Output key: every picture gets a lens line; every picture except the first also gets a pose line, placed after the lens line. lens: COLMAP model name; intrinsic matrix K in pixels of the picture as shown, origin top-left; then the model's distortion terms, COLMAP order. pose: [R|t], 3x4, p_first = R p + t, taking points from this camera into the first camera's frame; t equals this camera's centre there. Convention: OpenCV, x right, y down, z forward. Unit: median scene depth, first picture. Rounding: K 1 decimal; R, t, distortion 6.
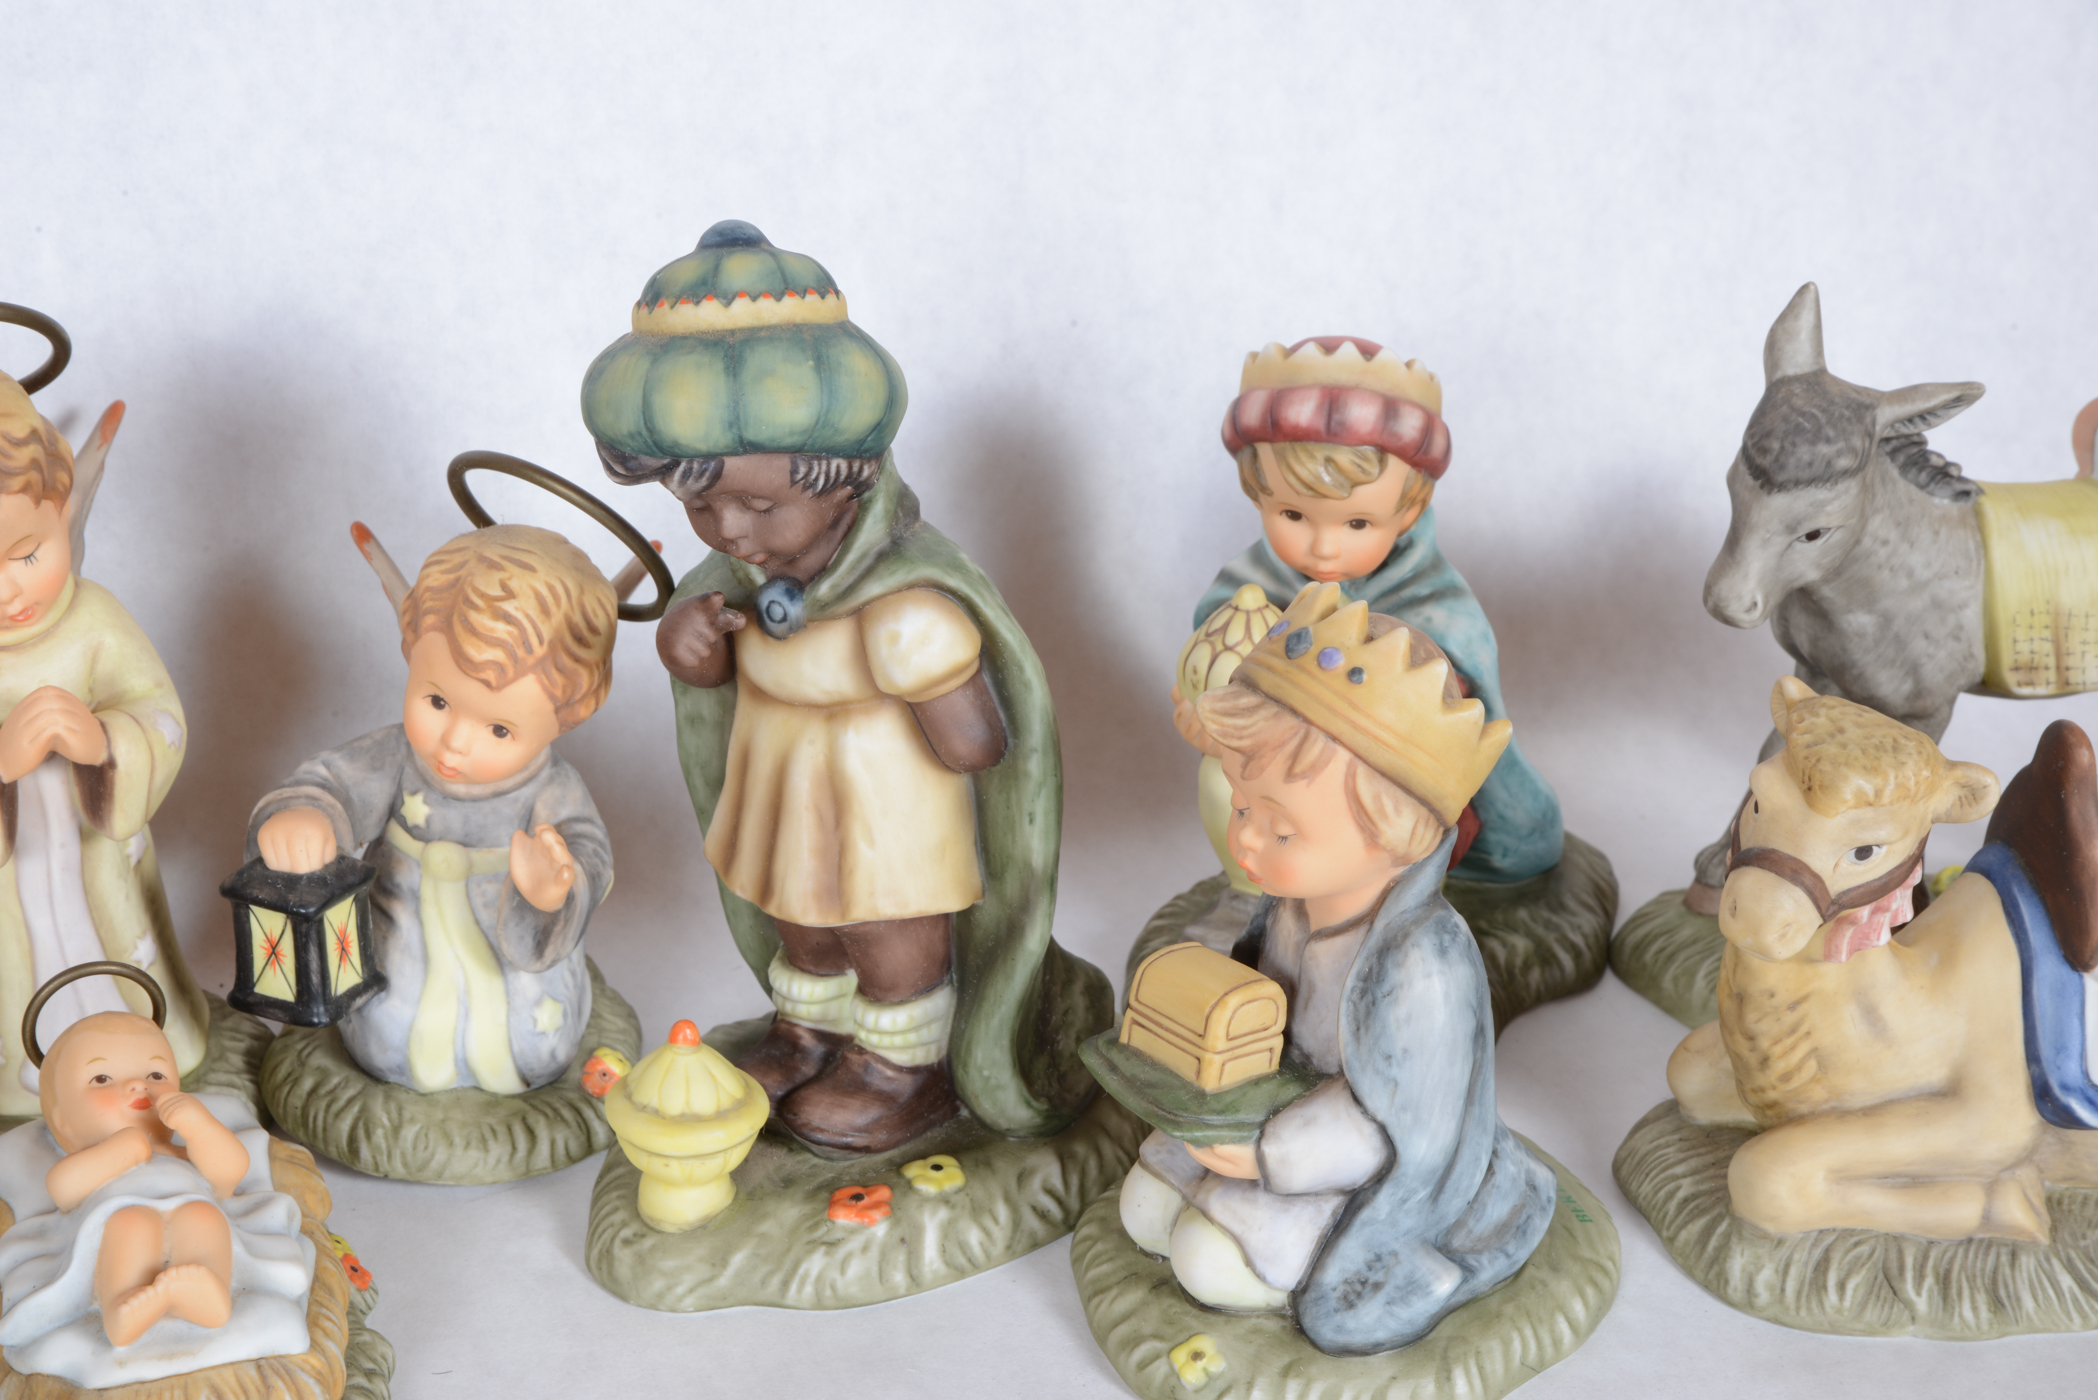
lens RADIAL K [[4206.9, 0, 1047.4], [0, 4206.9, 691.8], [0, 0, 1]] dist [0.078920, 0.000000]
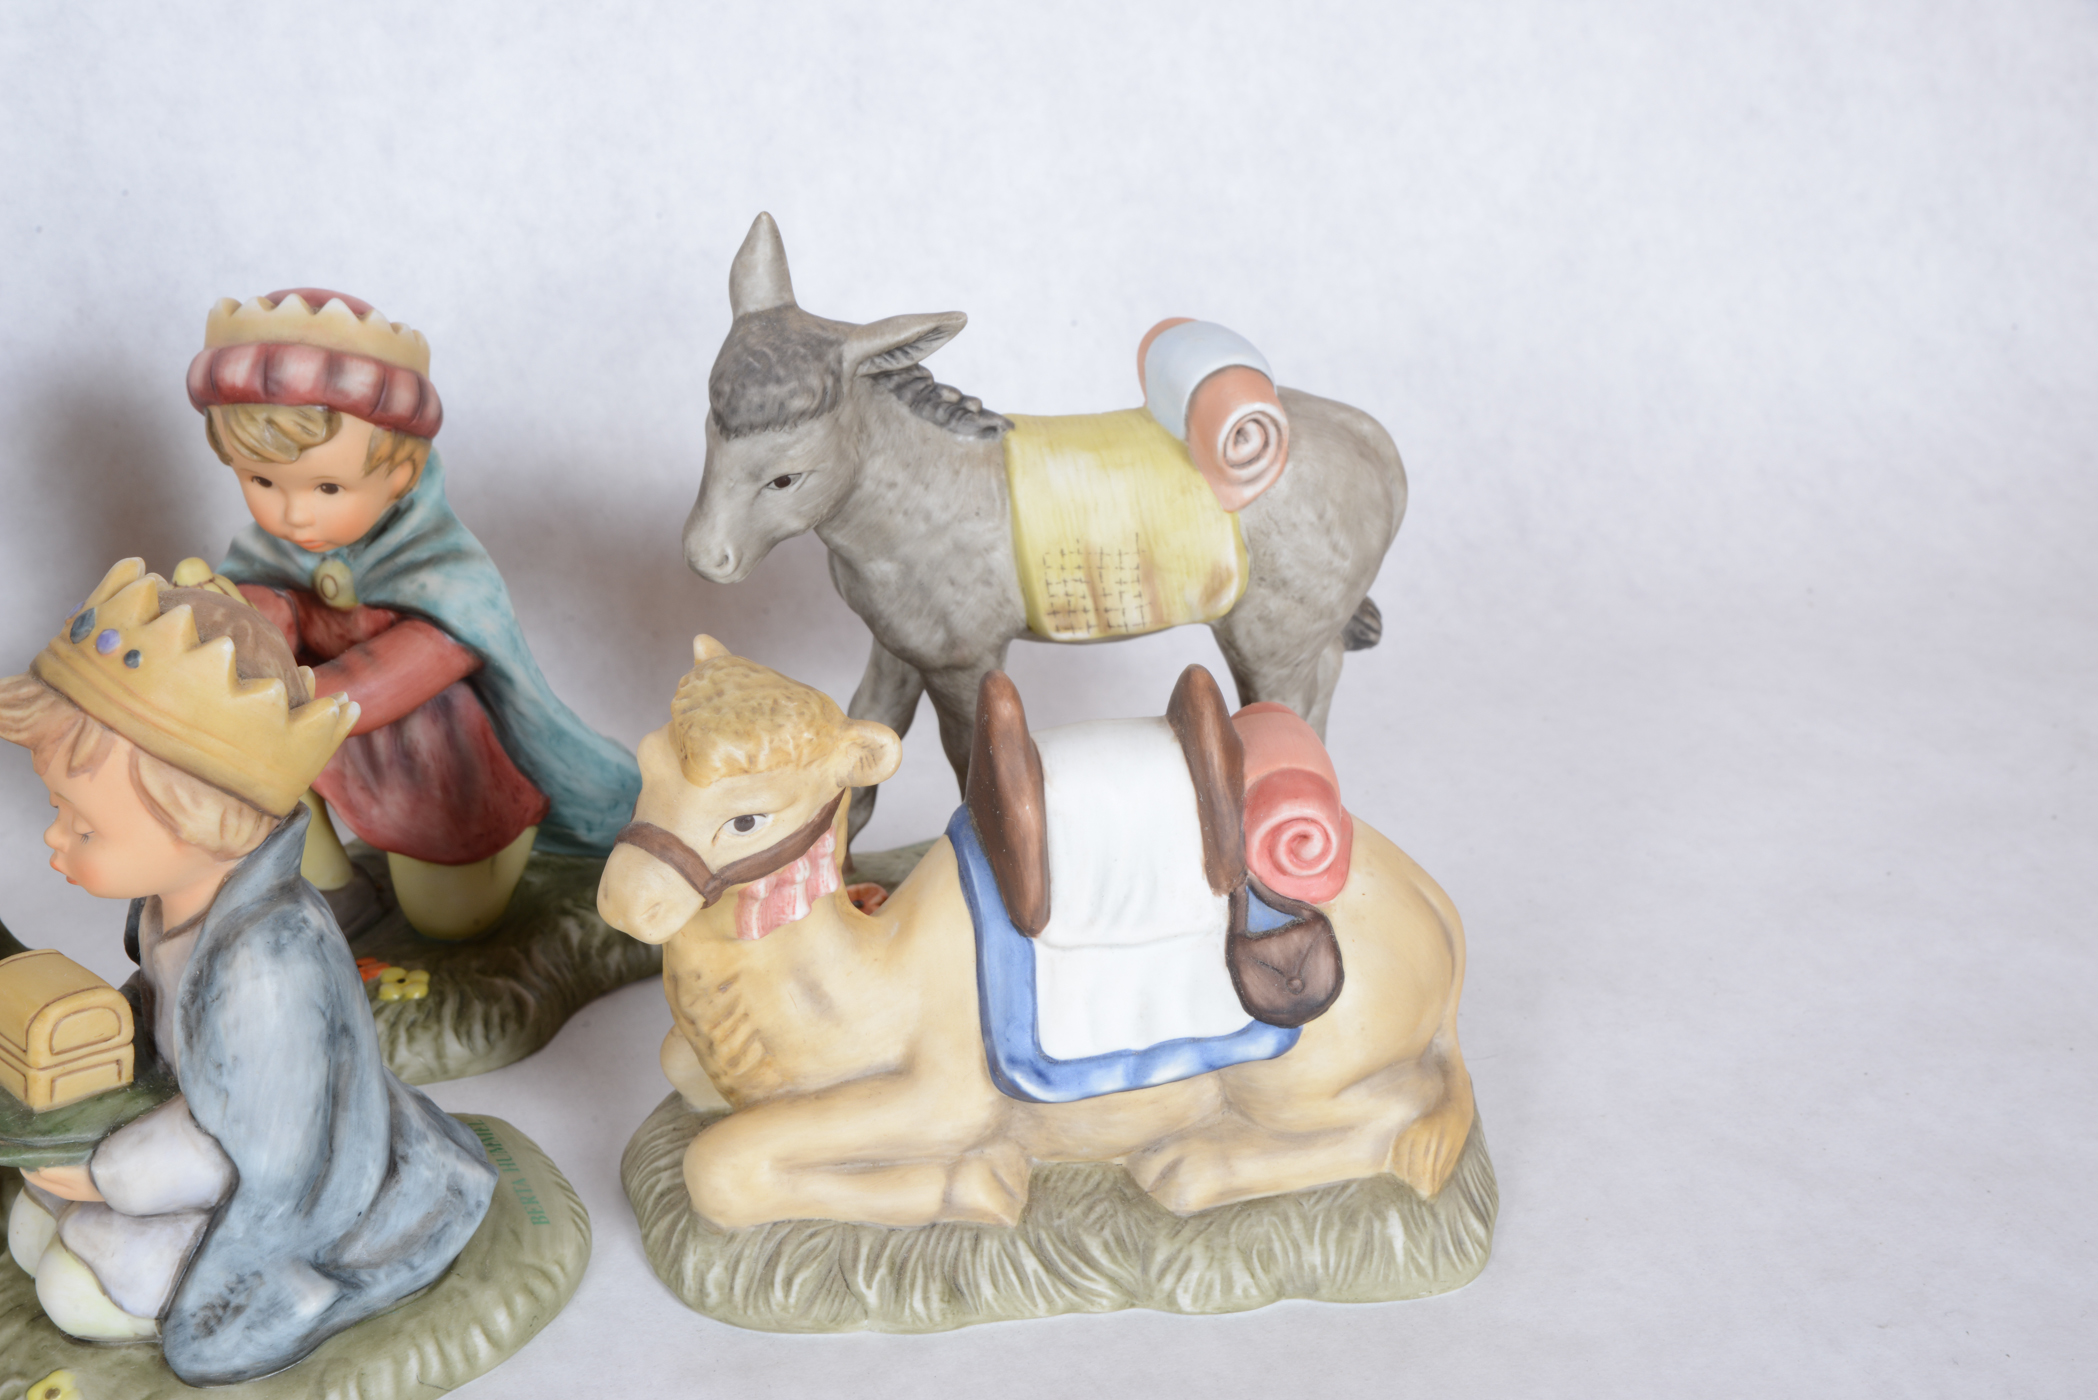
lens RADIAL K [[4206.9, 0, 1050.9], [0, 4206.9, 708.7], [0, 0, 1]] dist [0.078920, 0.000000]
pose [[0.999120, -0.041870, -0.002466, 0.254781], [0.041908, 0.998958, 0.018058, -0.001138], [0.001707, -0.018145, 0.999834, 0.065467]]
